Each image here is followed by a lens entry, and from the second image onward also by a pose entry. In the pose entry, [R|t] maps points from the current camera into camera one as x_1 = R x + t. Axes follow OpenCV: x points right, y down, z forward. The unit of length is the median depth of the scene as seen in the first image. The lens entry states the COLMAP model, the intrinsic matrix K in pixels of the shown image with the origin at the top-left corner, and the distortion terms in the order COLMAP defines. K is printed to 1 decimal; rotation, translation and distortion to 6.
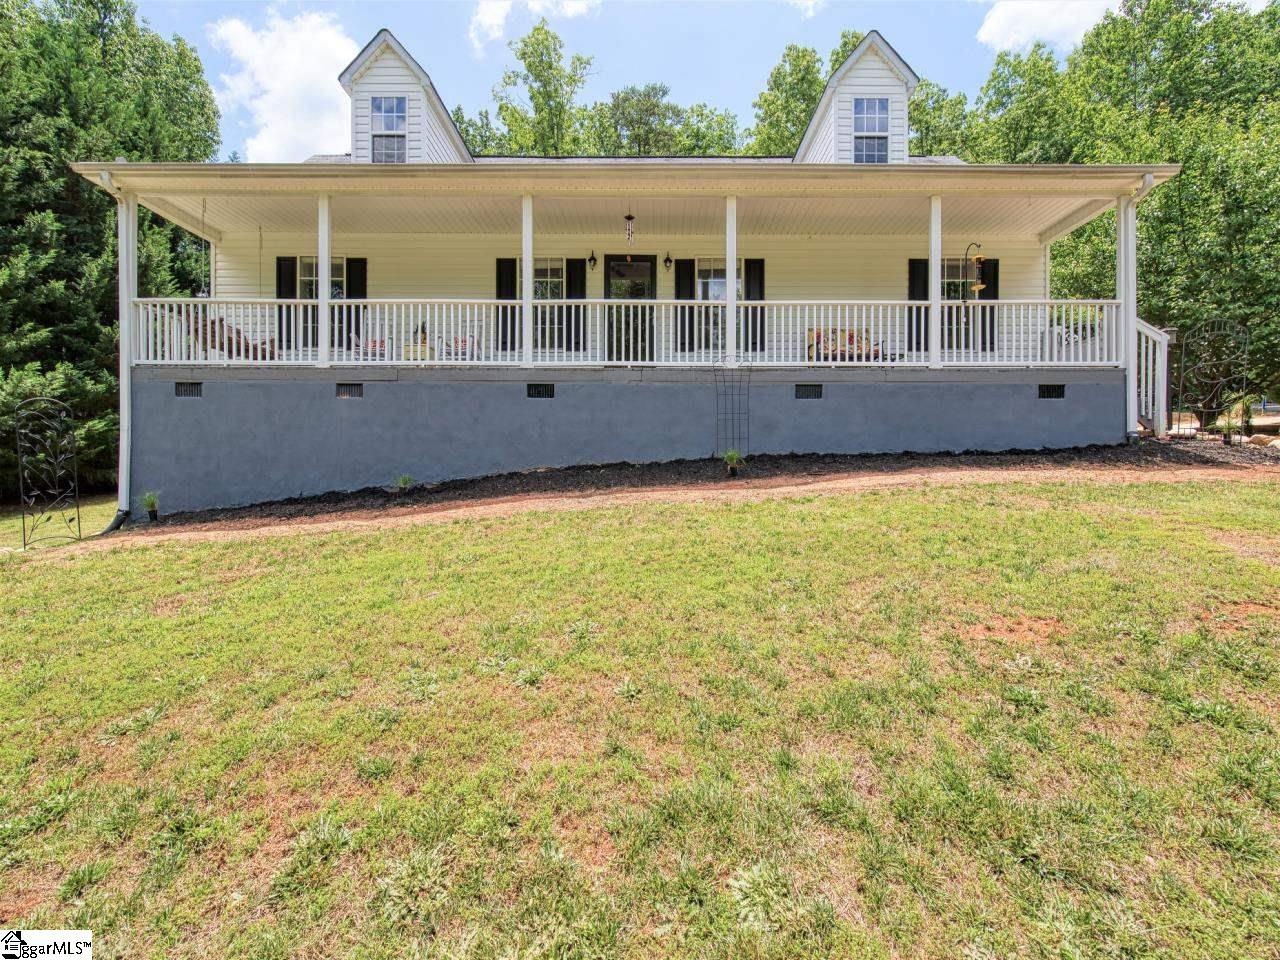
lens RADIAL K [[561.8, 0, 639.7], [0, 561.8, 477.4], [0, 0, 1]] dist [0.000336, -0.000184]
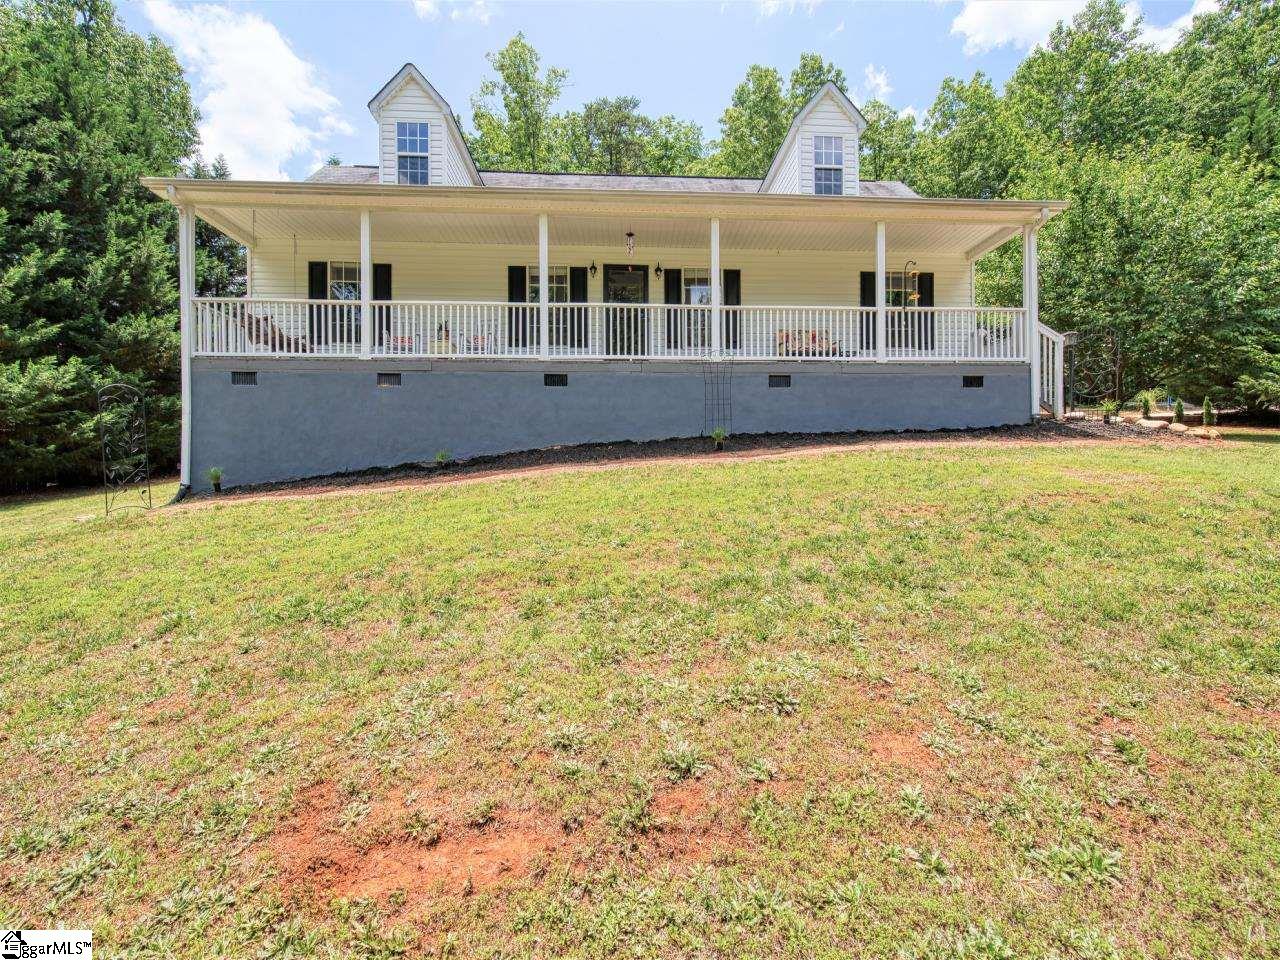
lens RADIAL K [[565.2, 0, 640.2], [0, 565.2, 478.5], [0, 0, 1]] dist [-0.000220, 0.000266]
pose [[0.998005, -0.008199, 0.062605, -0.063396], [0.008495, 0.999954, -0.004459, 0.048809], [-0.062565, 0.004982, 0.998028, -0.158926]]
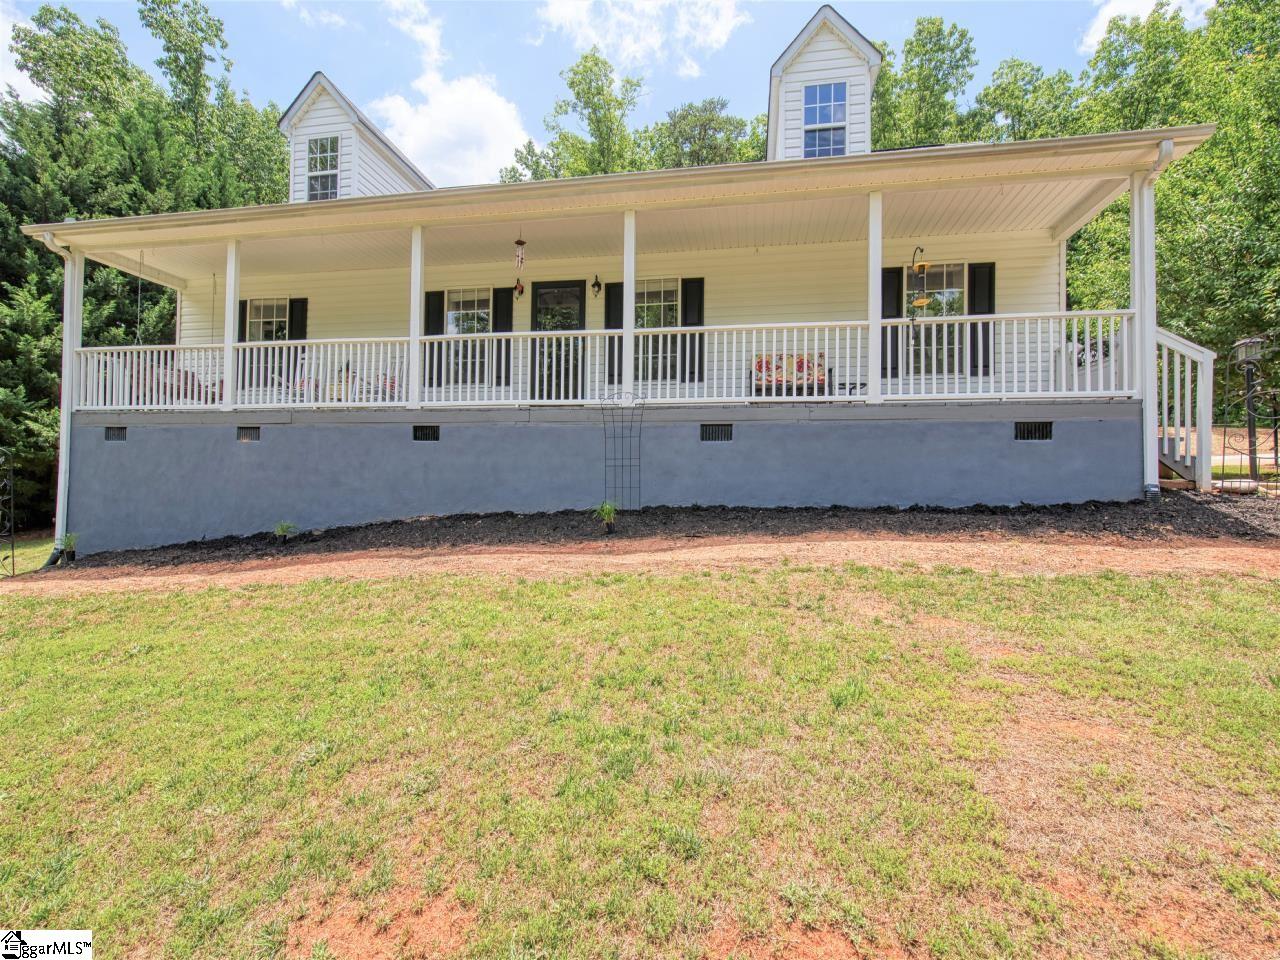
lens RADIAL K [[561.8, 0, 639.7], [0, 561.8, 477.4], [0, 0, 1]] dist [0.000336, -0.000184]
pose [[0.984343, 0.008776, -0.176043, 0.280390], [-0.013446, 0.999588, -0.025352, -0.051823], [0.175748, 0.027322, 0.984056, 0.123946]]
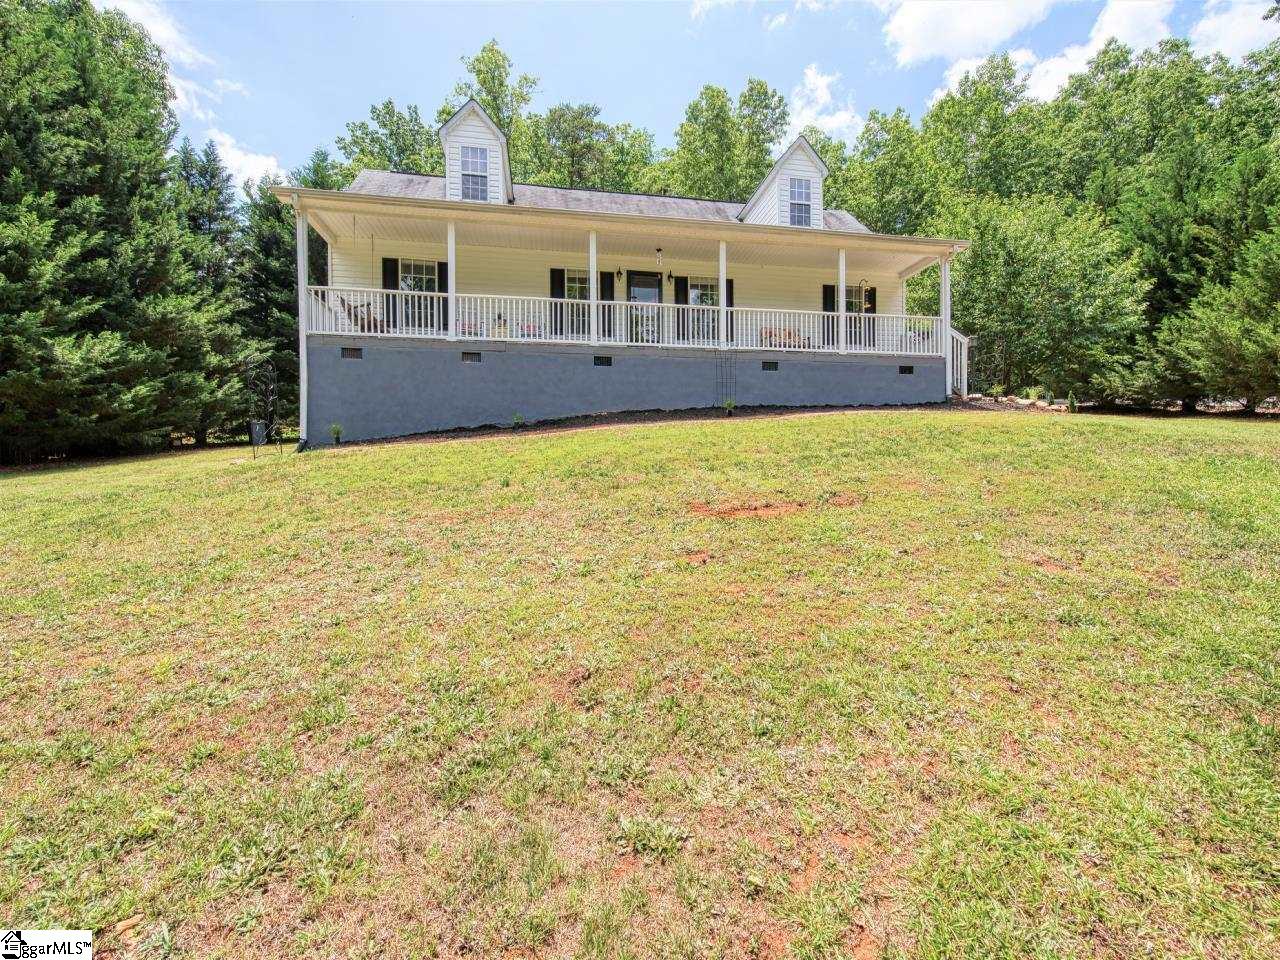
lens RADIAL K [[568.8, 0, 640.0], [0, 568.8, 480.0], [0, 0, 1]] dist [0.000800, -0.000170]
pose [[0.982970, -0.010149, 0.183487, -0.301334], [0.009619, 0.999947, 0.003780, 0.133506], [-0.183516, -0.001951, 0.983015, -0.434350]]
